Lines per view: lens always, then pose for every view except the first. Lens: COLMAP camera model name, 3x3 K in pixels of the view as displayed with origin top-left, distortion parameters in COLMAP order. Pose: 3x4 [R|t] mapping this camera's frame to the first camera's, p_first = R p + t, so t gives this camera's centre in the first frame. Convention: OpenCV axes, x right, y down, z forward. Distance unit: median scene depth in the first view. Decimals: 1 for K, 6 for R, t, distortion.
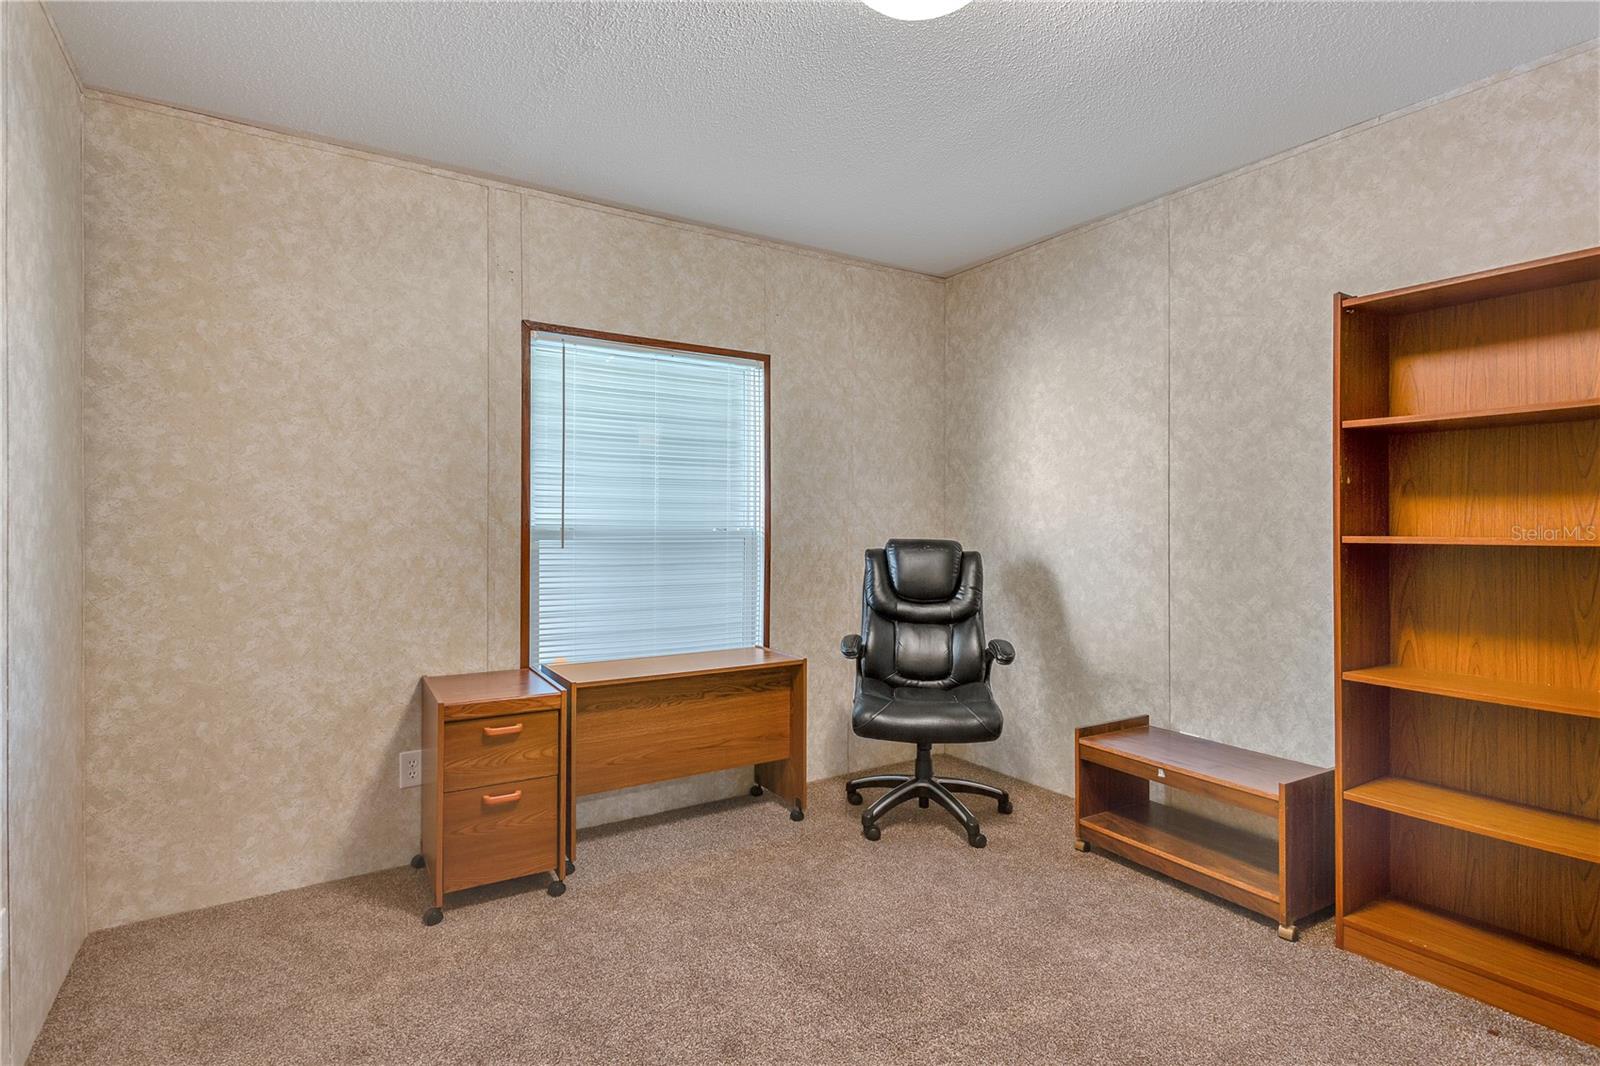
lens RADIAL K [[781.0, 0, 801.1], [0, 781.0, 535.9], [0, 0, 1]] dist [0.015434, -0.007286]
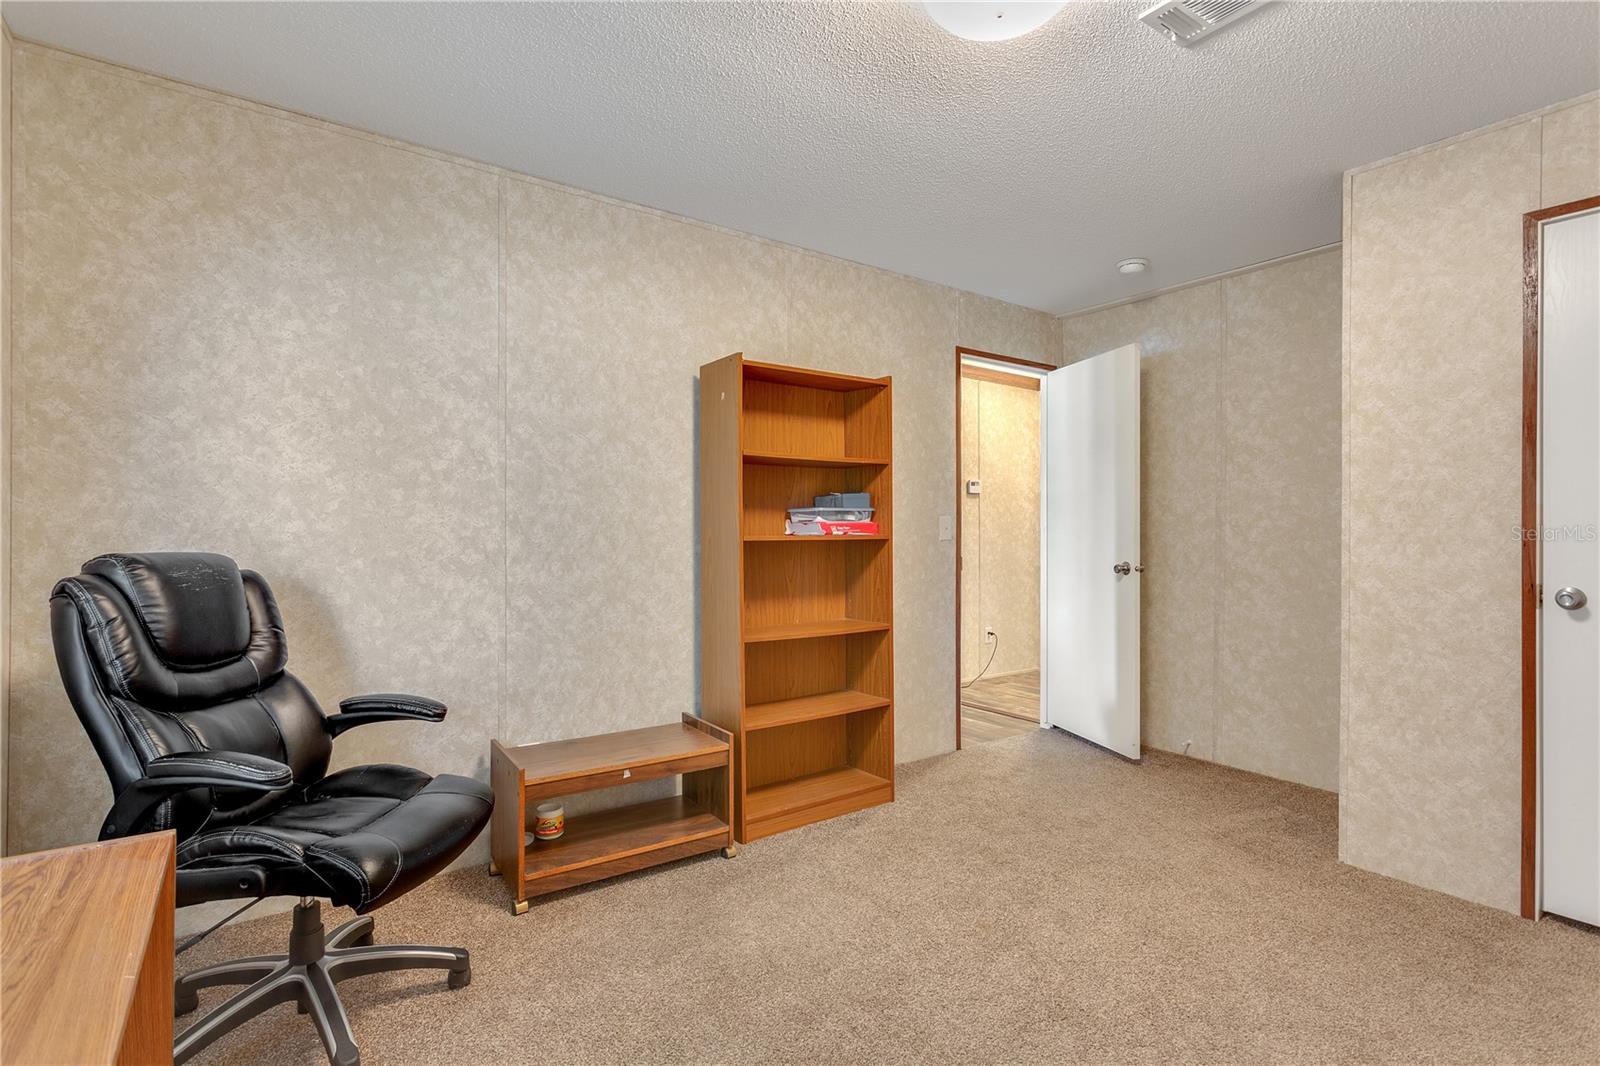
lens RADIAL K [[781.0, 0, 794.1], [0, 781.0, 532.4], [0, 0, 1]] dist [0.015434, -0.007286]
pose [[-0.040630, -0.011322, 0.999110, -0.504444], [0.008141, 0.999899, 0.011662, -0.017090], [-0.999141, 0.008607, -0.040533, 0.752024]]
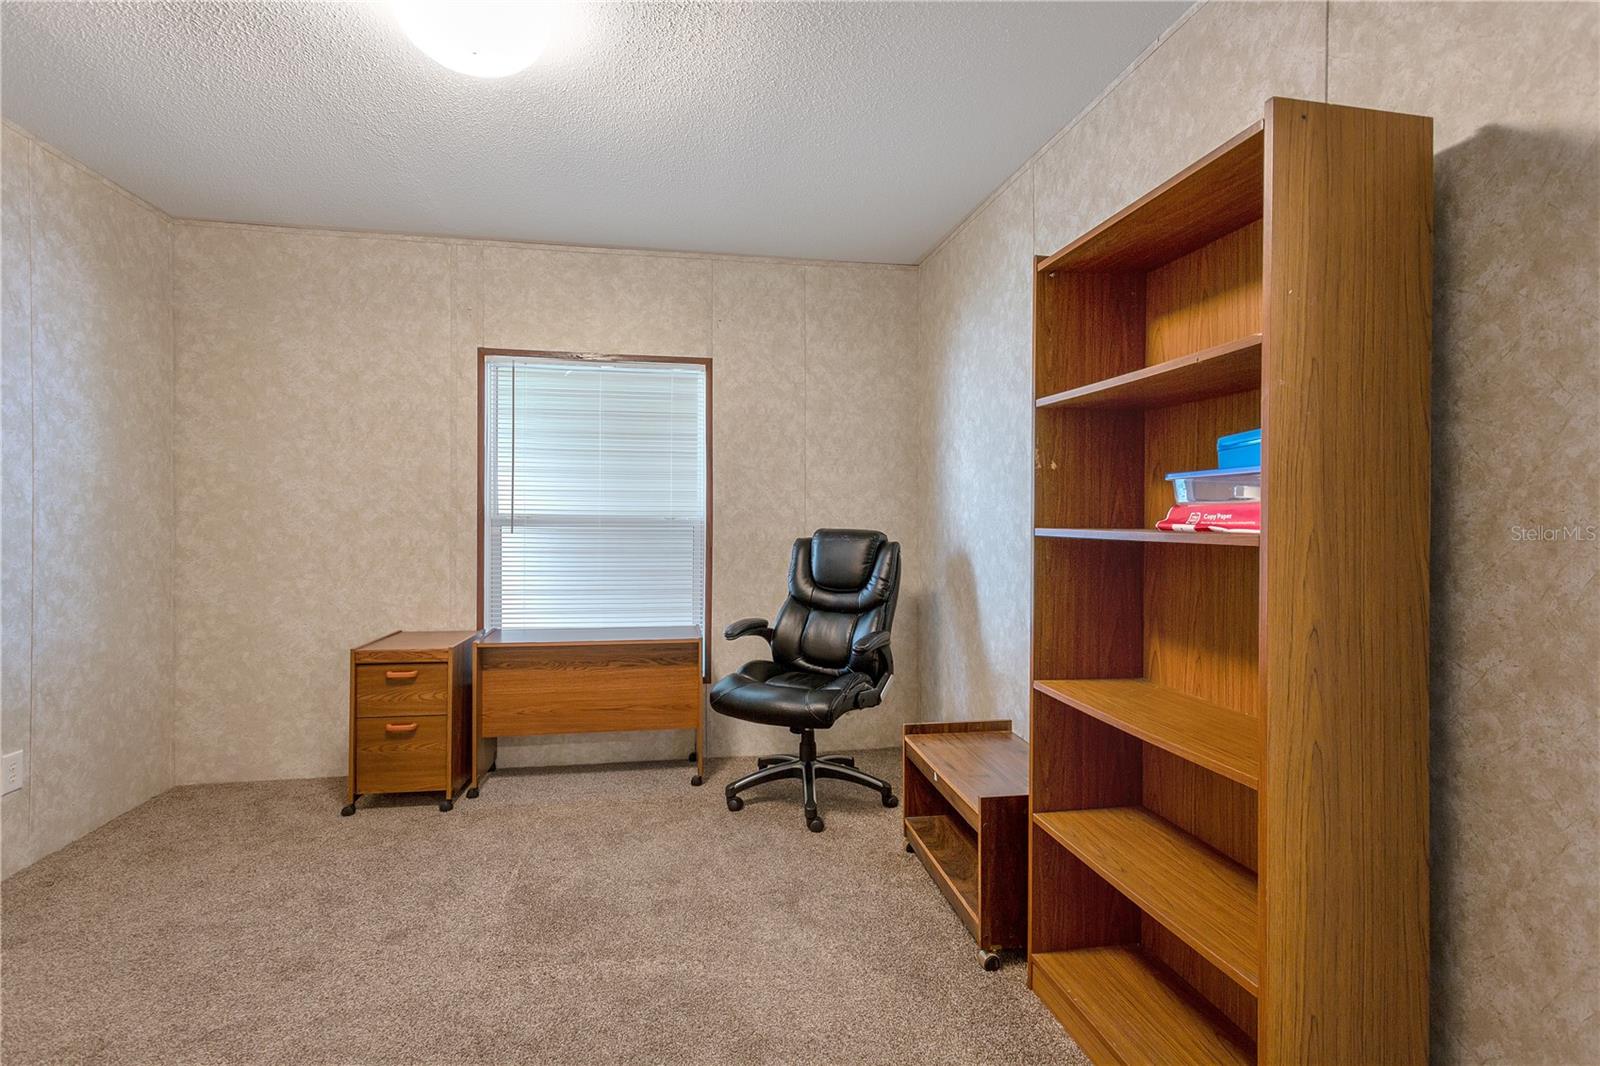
lens RADIAL K [[763.6, 0, 802.4], [0, 763.6, 528.6], [0, 0, 1]] dist [0.000899, 0.005057]
pose [[0.929131, 0.009555, -0.369627, 0.590951], [-0.008339, 0.999953, 0.004885, -0.000896], [0.369656, -0.001457, 0.929167, 0.073958]]
